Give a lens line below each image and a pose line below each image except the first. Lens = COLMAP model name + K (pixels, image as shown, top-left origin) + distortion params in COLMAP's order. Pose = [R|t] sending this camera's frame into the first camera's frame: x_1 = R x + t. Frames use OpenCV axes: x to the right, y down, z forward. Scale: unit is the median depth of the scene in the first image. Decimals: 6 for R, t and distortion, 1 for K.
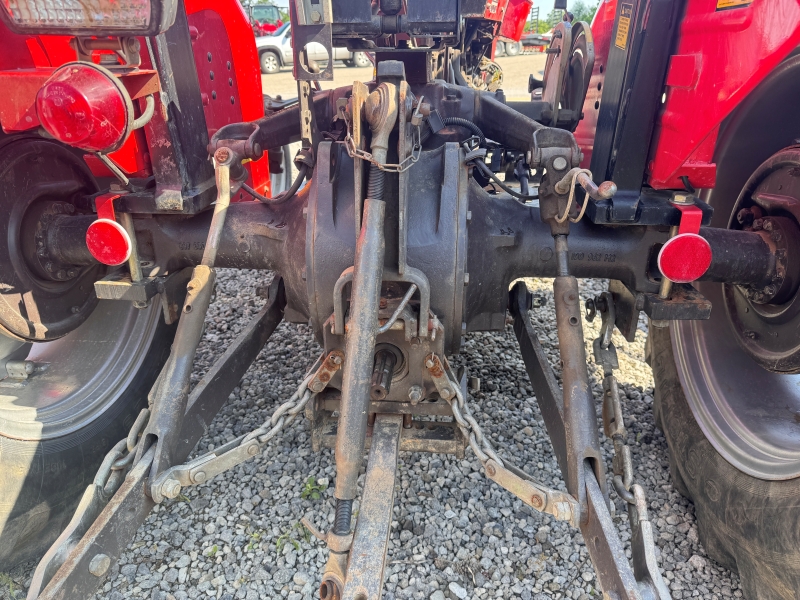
lens RADIAL K [[552.2, 0, 393.2], [0, 552.2, 298.6], [0, 0, 1]] dist [0.051932, -0.056294]
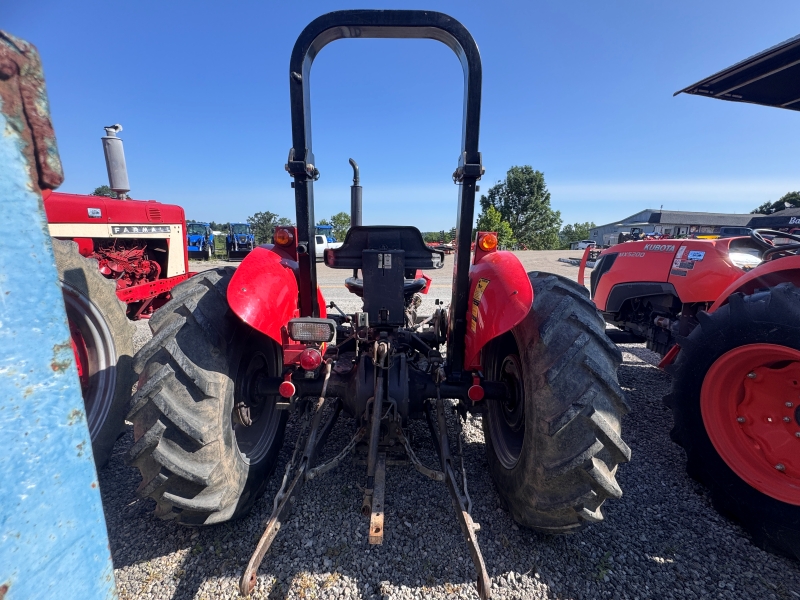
lens RADIAL K [[379.2, 0, 398.1], [0, 379.2, 300.1], [0, 0, 1]] dist [0.000148, -0.000014]
pose [[0.994265, 0.011481, 0.106325, -0.152404], [0.015676, 0.967835, -0.251097, -0.048334], [-0.105788, 0.251324, 0.962104, -1.138018]]
